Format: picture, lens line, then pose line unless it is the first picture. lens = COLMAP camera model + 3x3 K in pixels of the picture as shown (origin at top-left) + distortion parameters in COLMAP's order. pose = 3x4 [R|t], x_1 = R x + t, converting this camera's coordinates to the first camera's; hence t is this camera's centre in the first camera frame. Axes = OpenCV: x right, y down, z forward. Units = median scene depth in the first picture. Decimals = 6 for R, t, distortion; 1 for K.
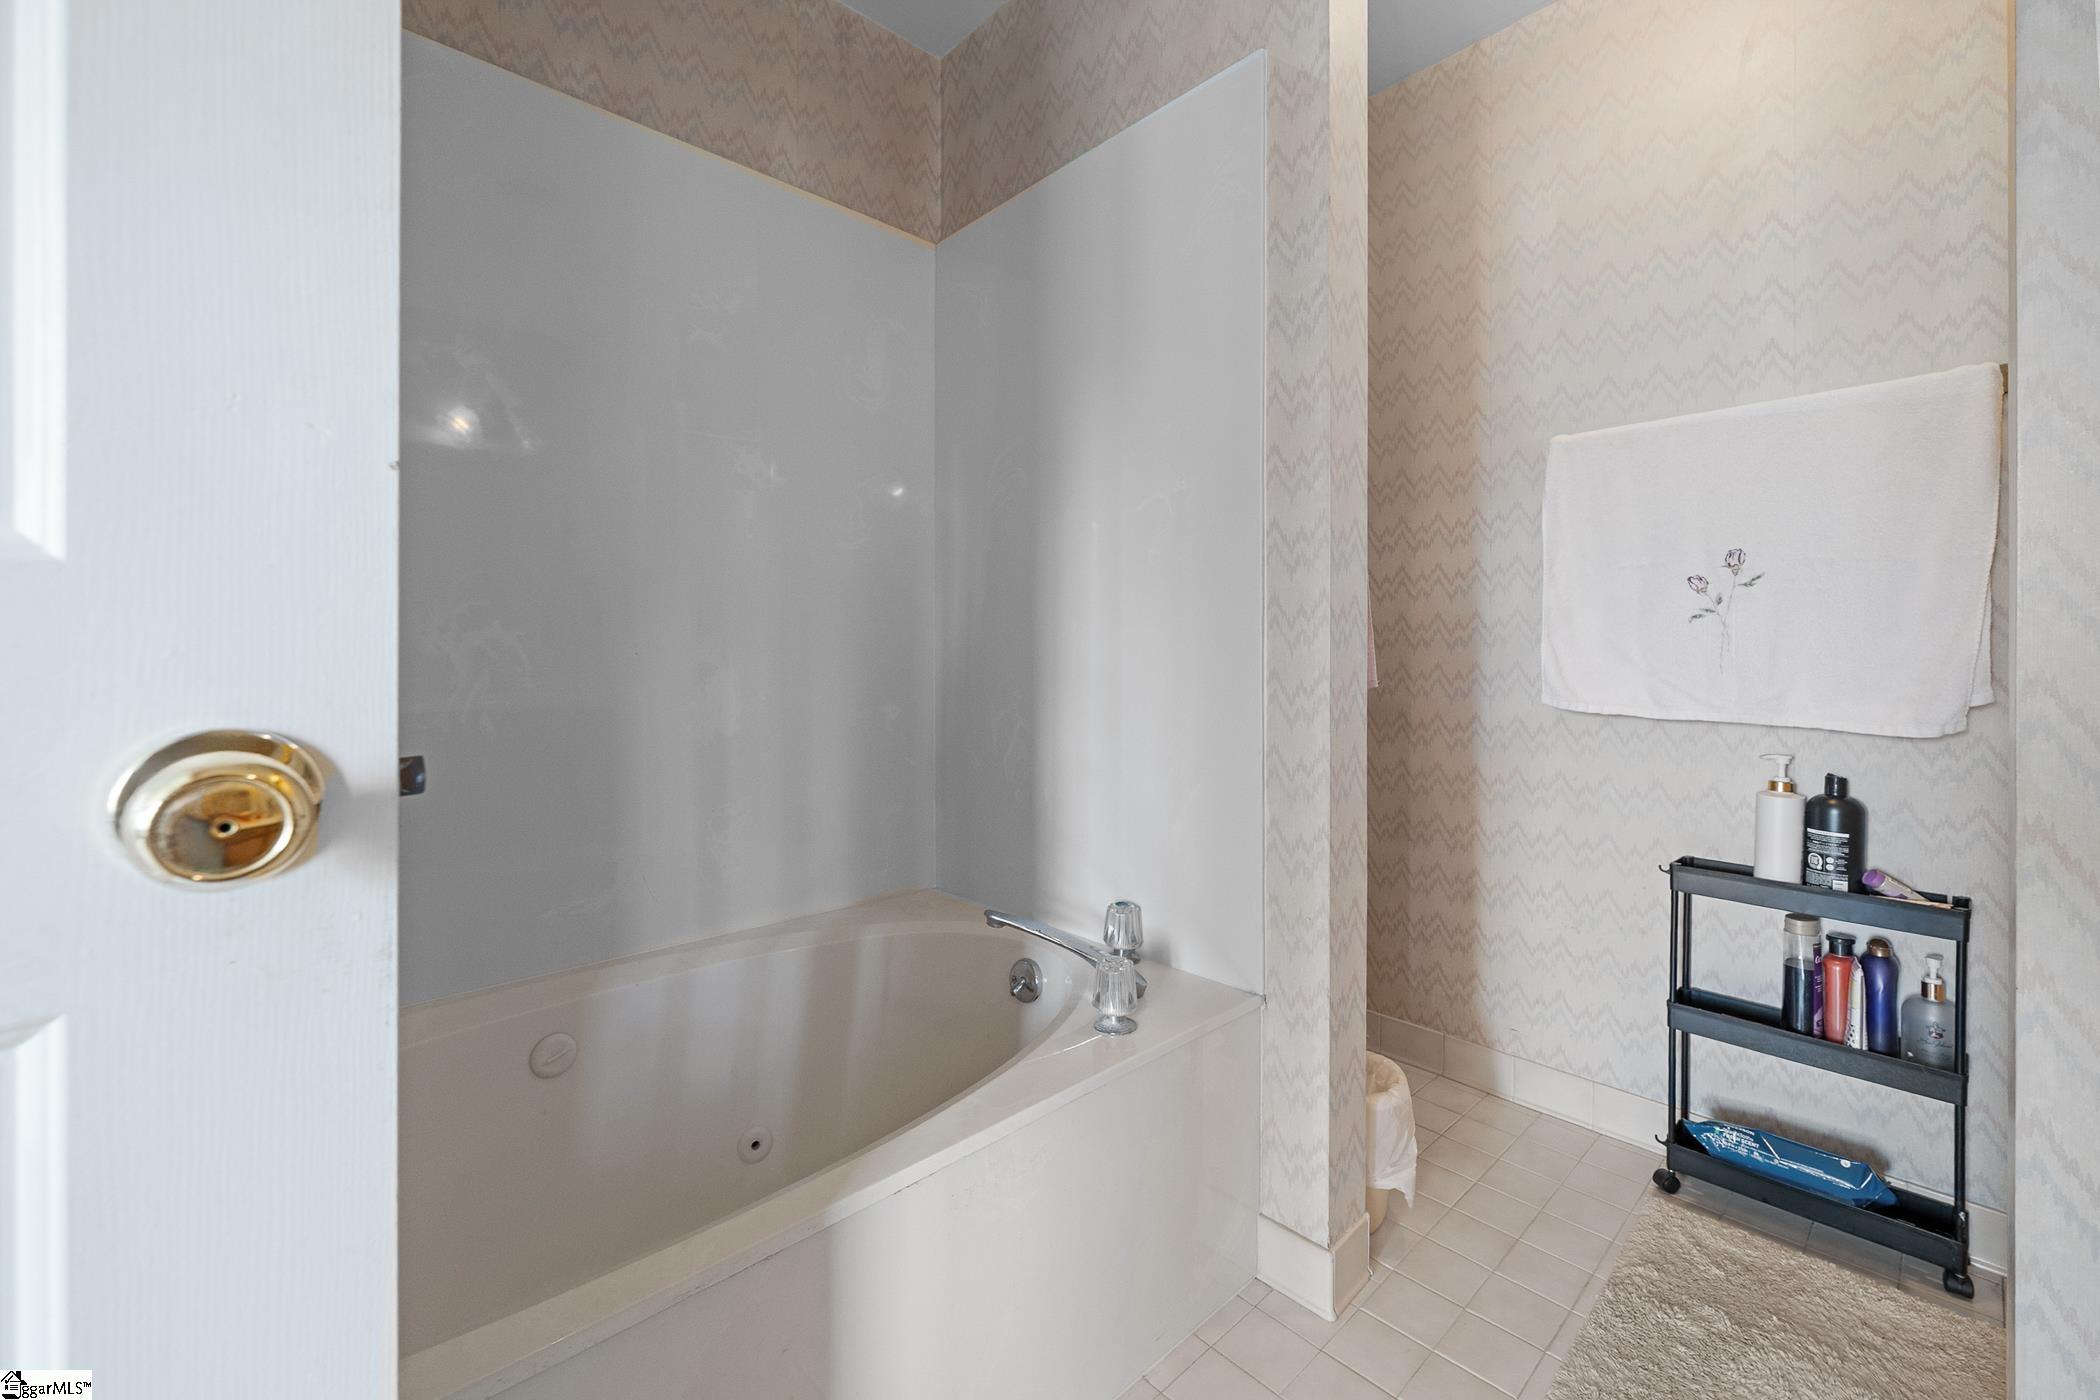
lens RADIAL K [[845.5, 0, 1047.7], [0, 845.5, 659.2], [0, 0, 1]] dist [-0.000607, 0.000275]
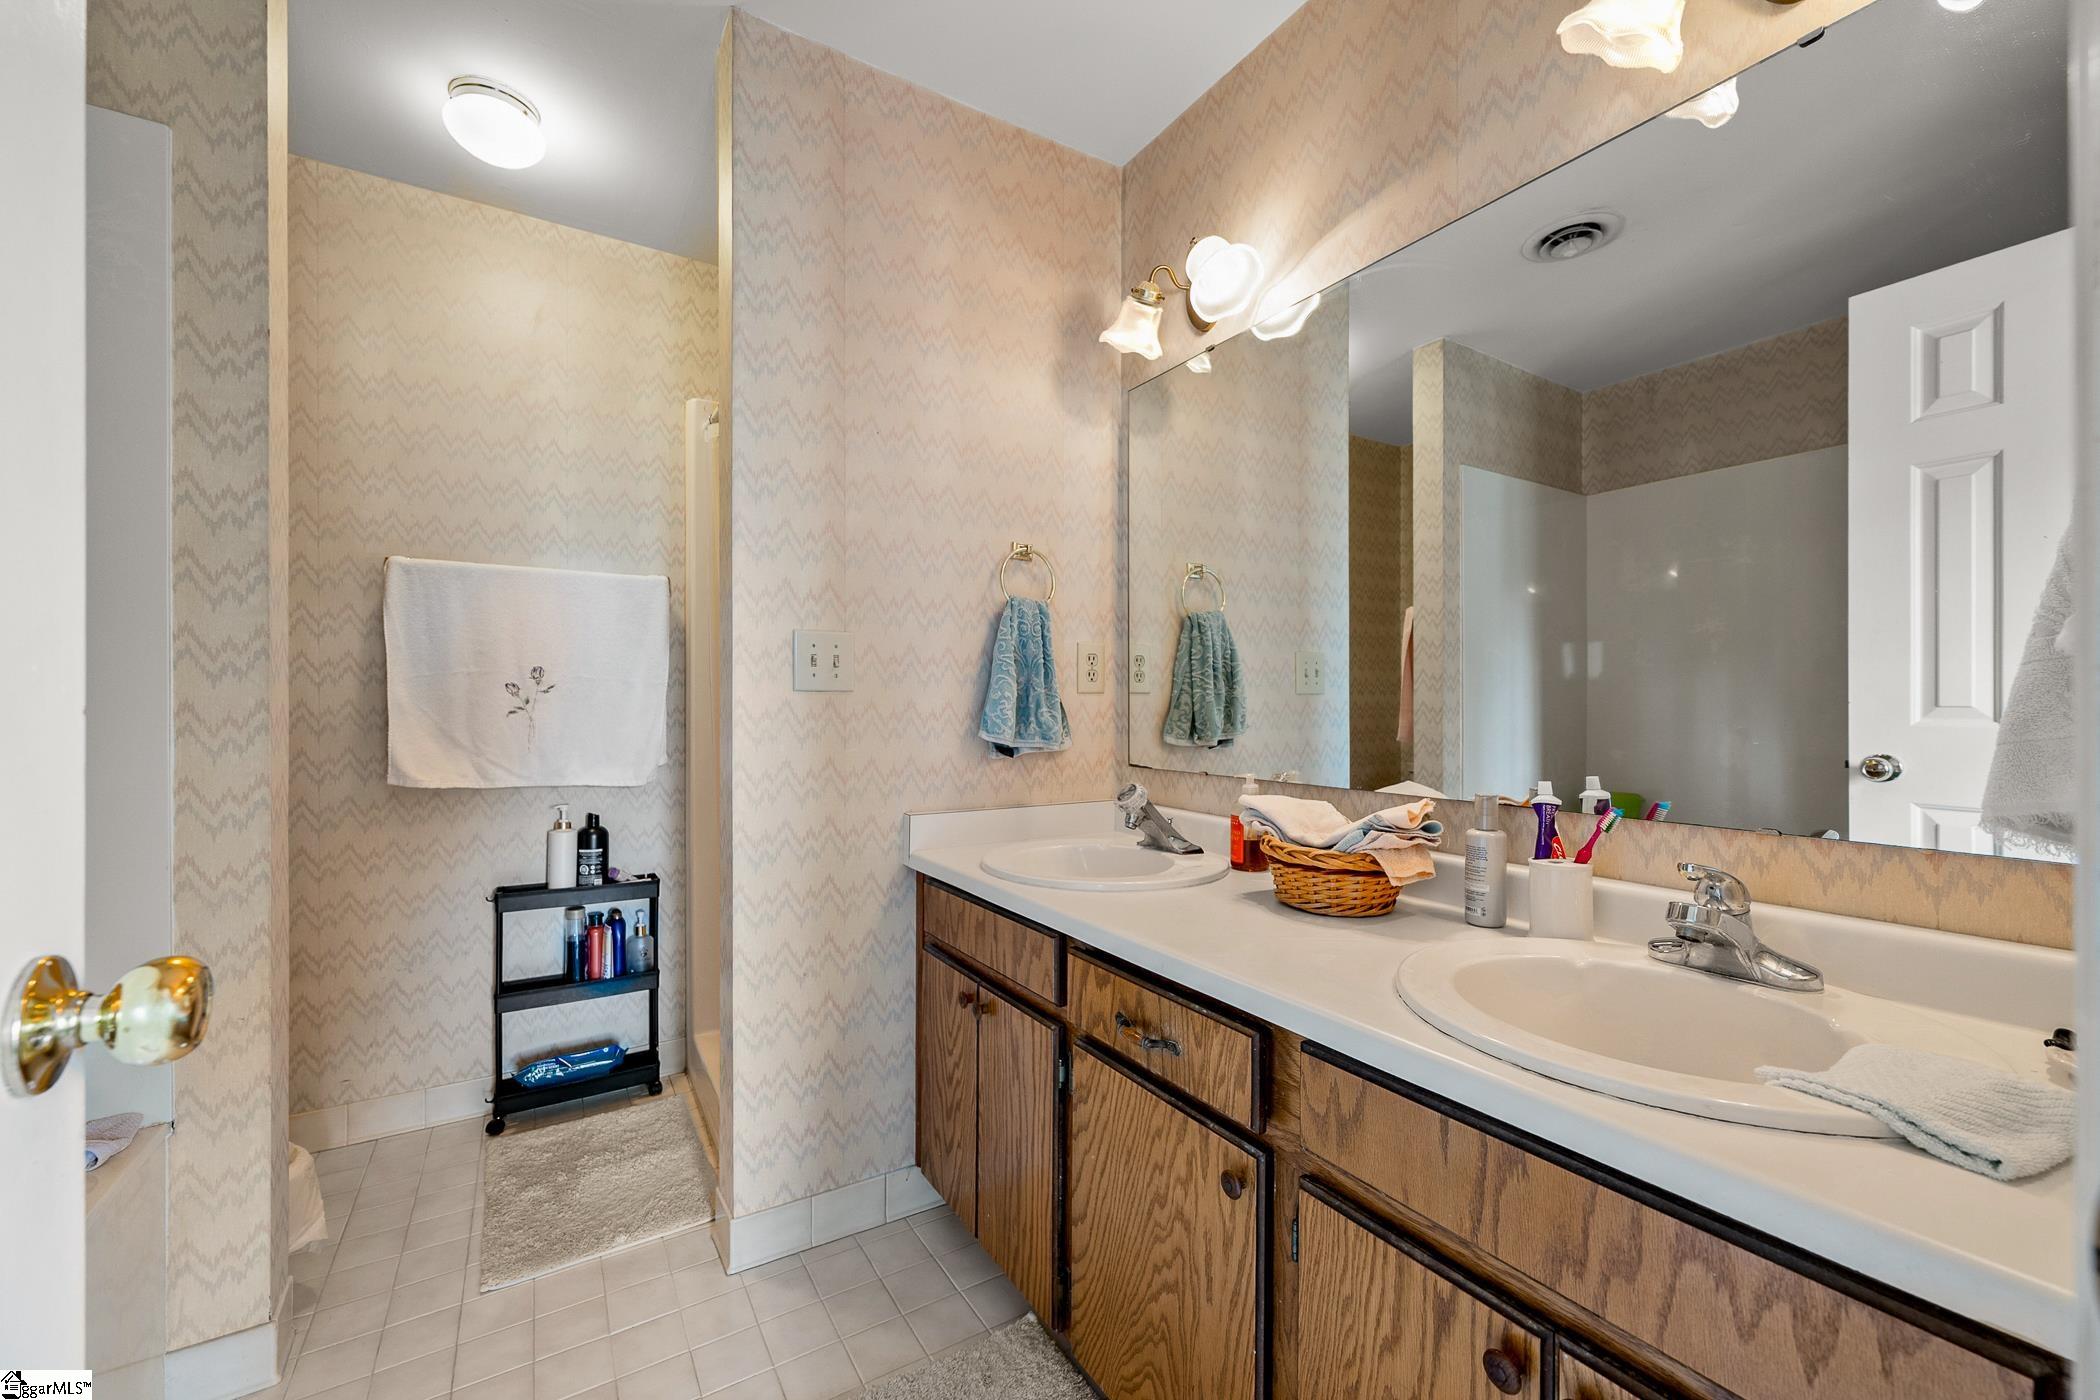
lens RADIAL K [[839.4, 0, 1050.0], [0, 839.4, 700.0], [0, 0, 1]] dist [-0.000471, -0.000007]
pose [[0.189169, 0.004358, 0.981935, -0.469099], [0.002979, 0.999983, -0.005012, -0.067556], [-0.981940, 0.003873, 0.189153, -0.148488]]
